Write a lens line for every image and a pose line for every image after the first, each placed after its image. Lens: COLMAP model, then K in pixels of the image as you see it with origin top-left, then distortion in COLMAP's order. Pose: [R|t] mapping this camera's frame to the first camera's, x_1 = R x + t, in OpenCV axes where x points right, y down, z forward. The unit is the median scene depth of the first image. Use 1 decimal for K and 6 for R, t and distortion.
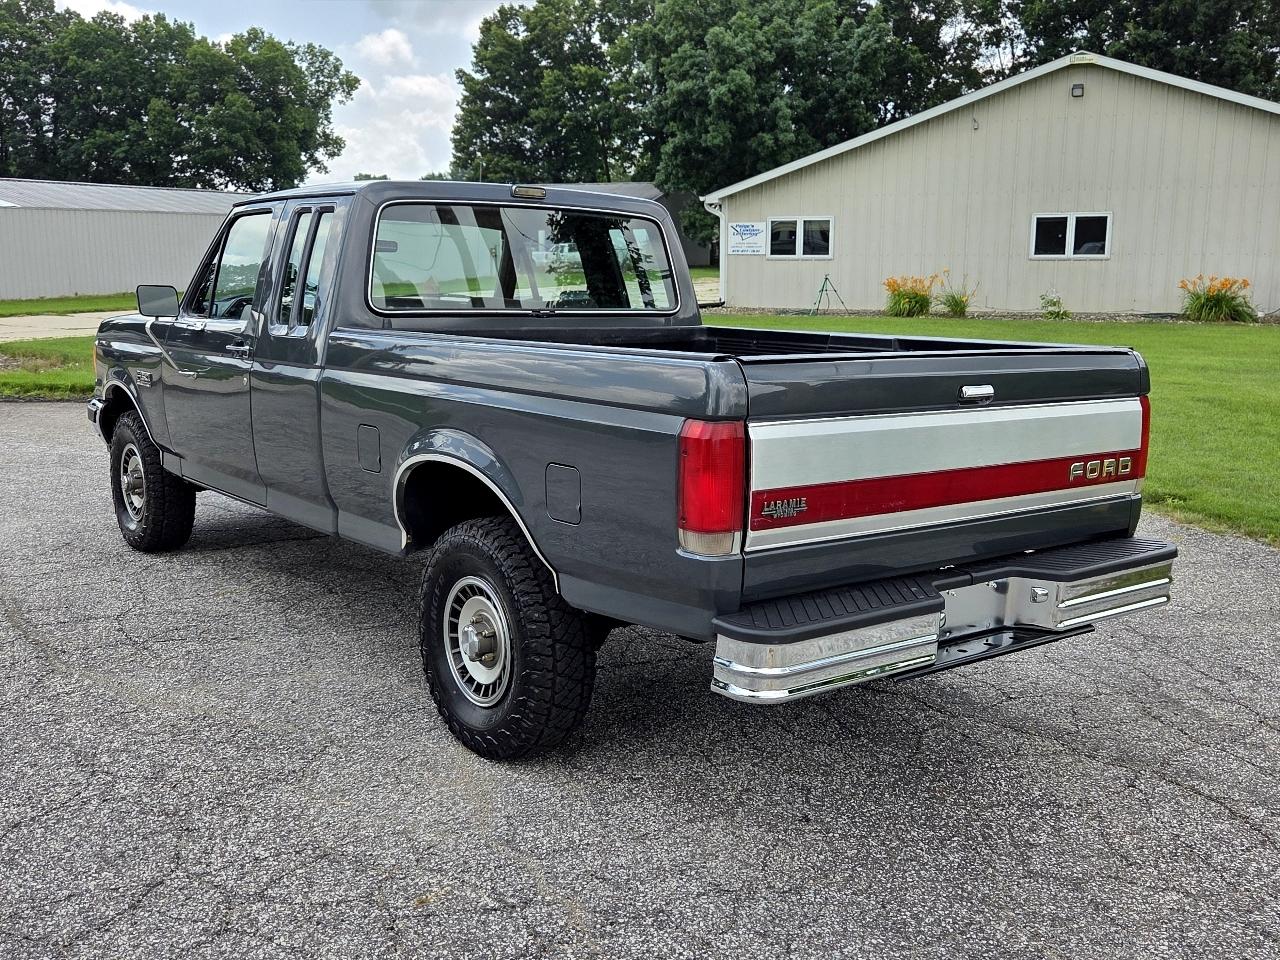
lens RADIAL K [[1252.8, 0, 651.3], [0, 1252.8, 481.4], [0, 0, 1]] dist [0.076108, -0.070244]
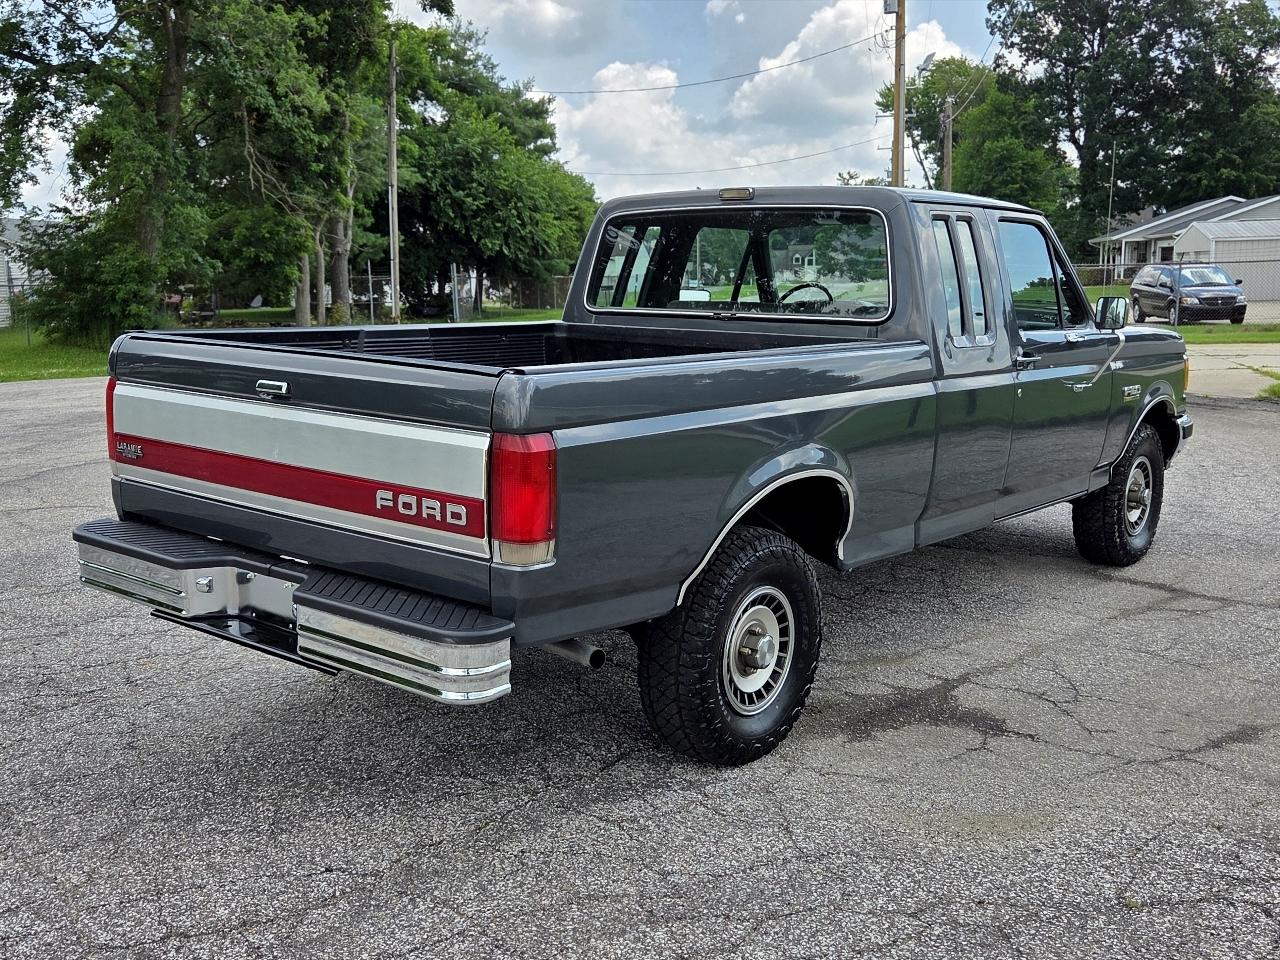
lens RADIAL K [[1309.7, 0, 622.8], [0, 1309.7, 475.0], [0, 0, 1]] dist [0.076559, -0.081617]
pose [[0.191901, 0.140262, -0.971340, 0.423845], [-0.161658, 0.980733, 0.109681, -0.051251], [0.968009, 0.135977, 0.210878, 0.329855]]
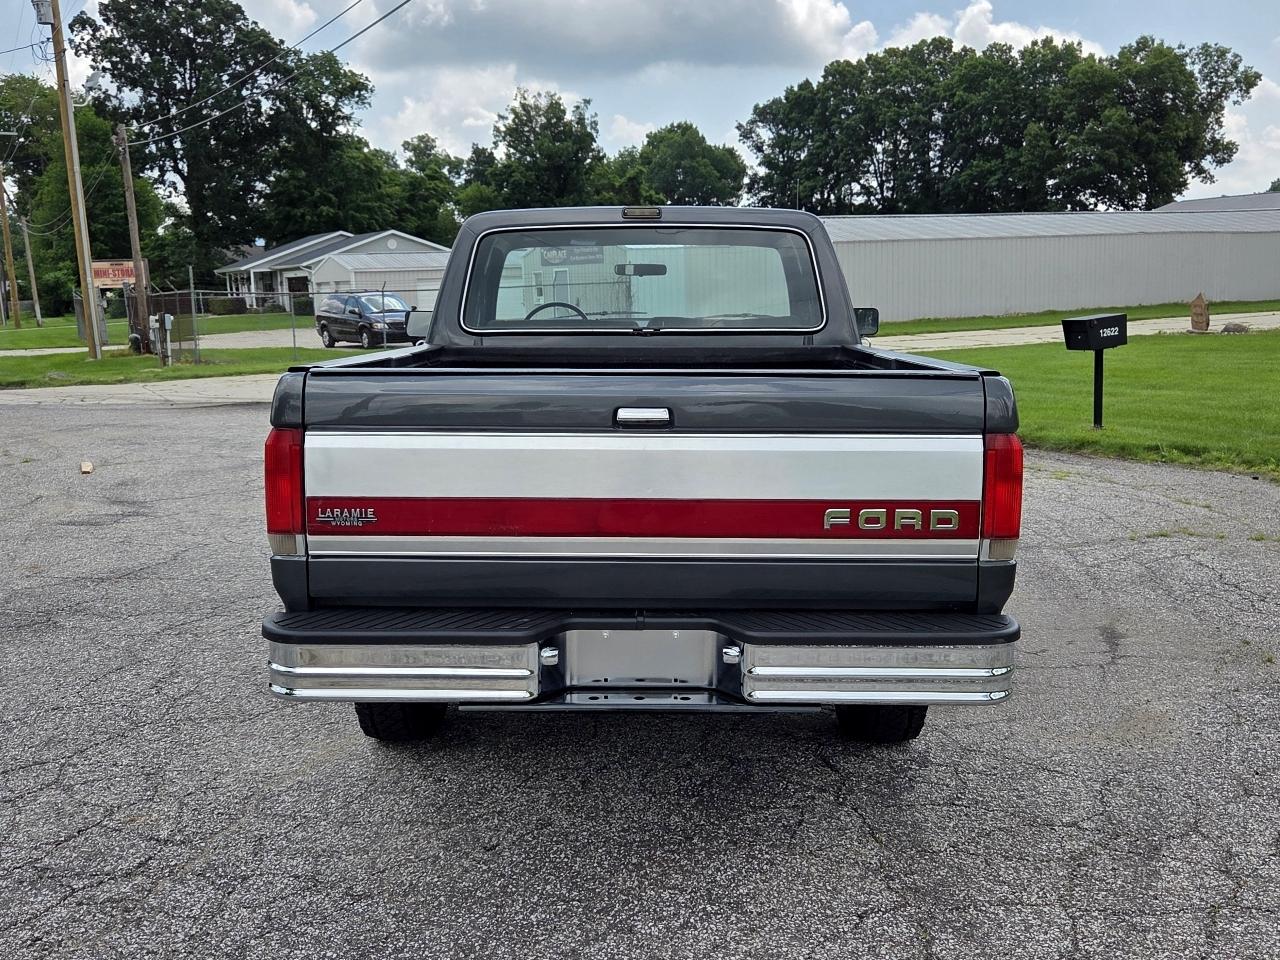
lens RADIAL K [[1309.7, 0, 622.8], [0, 1309.7, 475.0], [0, 0, 1]] dist [0.076559, -0.081617]
pose [[0.778824, 0.063144, -0.624056, 0.261112], [-0.081338, 0.996686, -0.000662, -0.008343], [0.621946, 0.051275, 0.781380, 0.080620]]
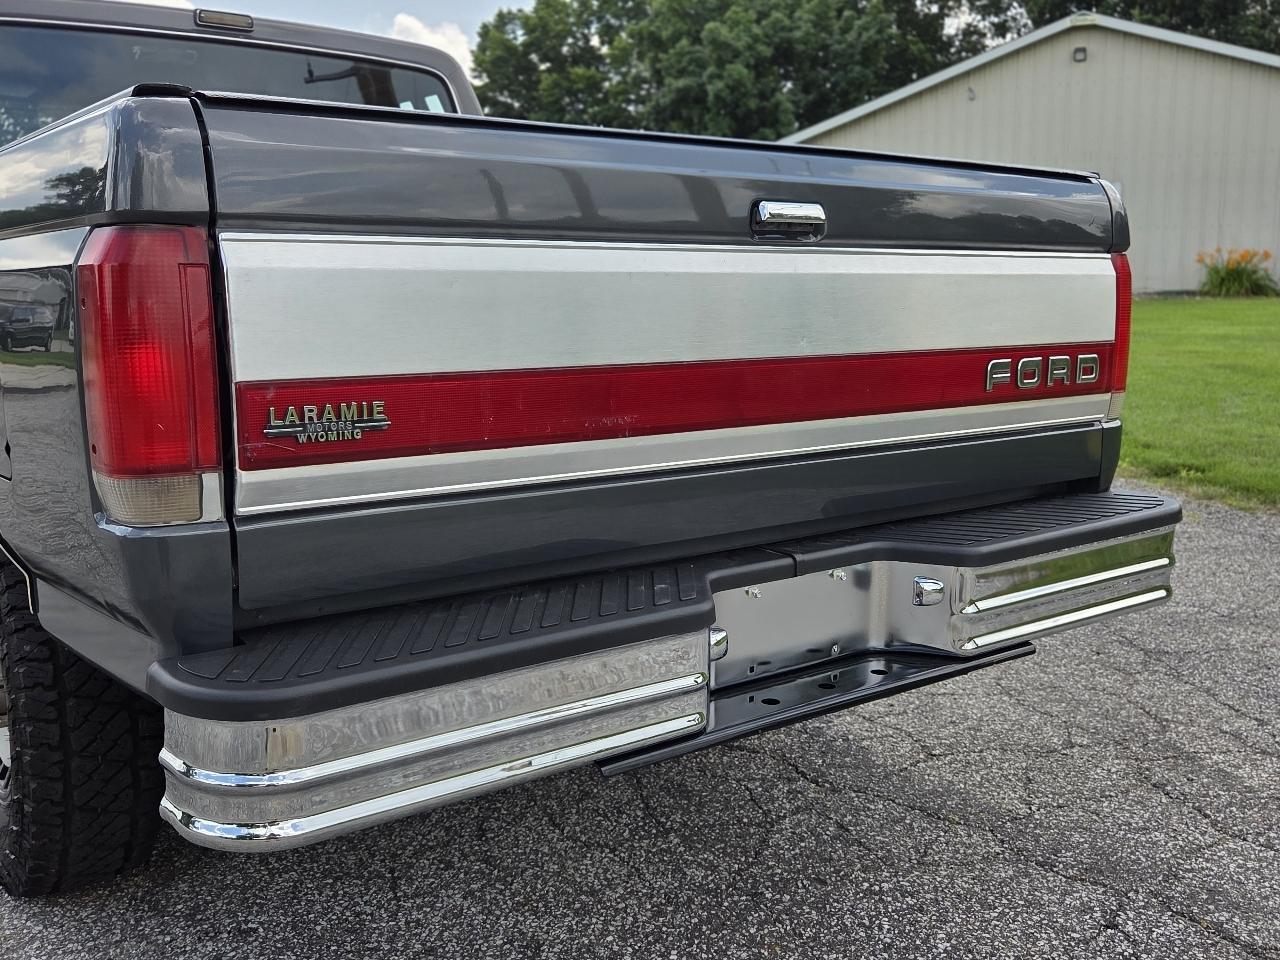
lens RADIAL K [[1309.7, 0, 622.8], [0, 1309.7, 475.0], [0, 0, 1]] dist [0.076559, -0.081617]
pose [[0.999609, -0.022322, -0.016829, 0.060538], [0.022175, 0.999715, -0.008818, 0.013335], [0.017021, 0.008441, 0.999819, 0.138678]]
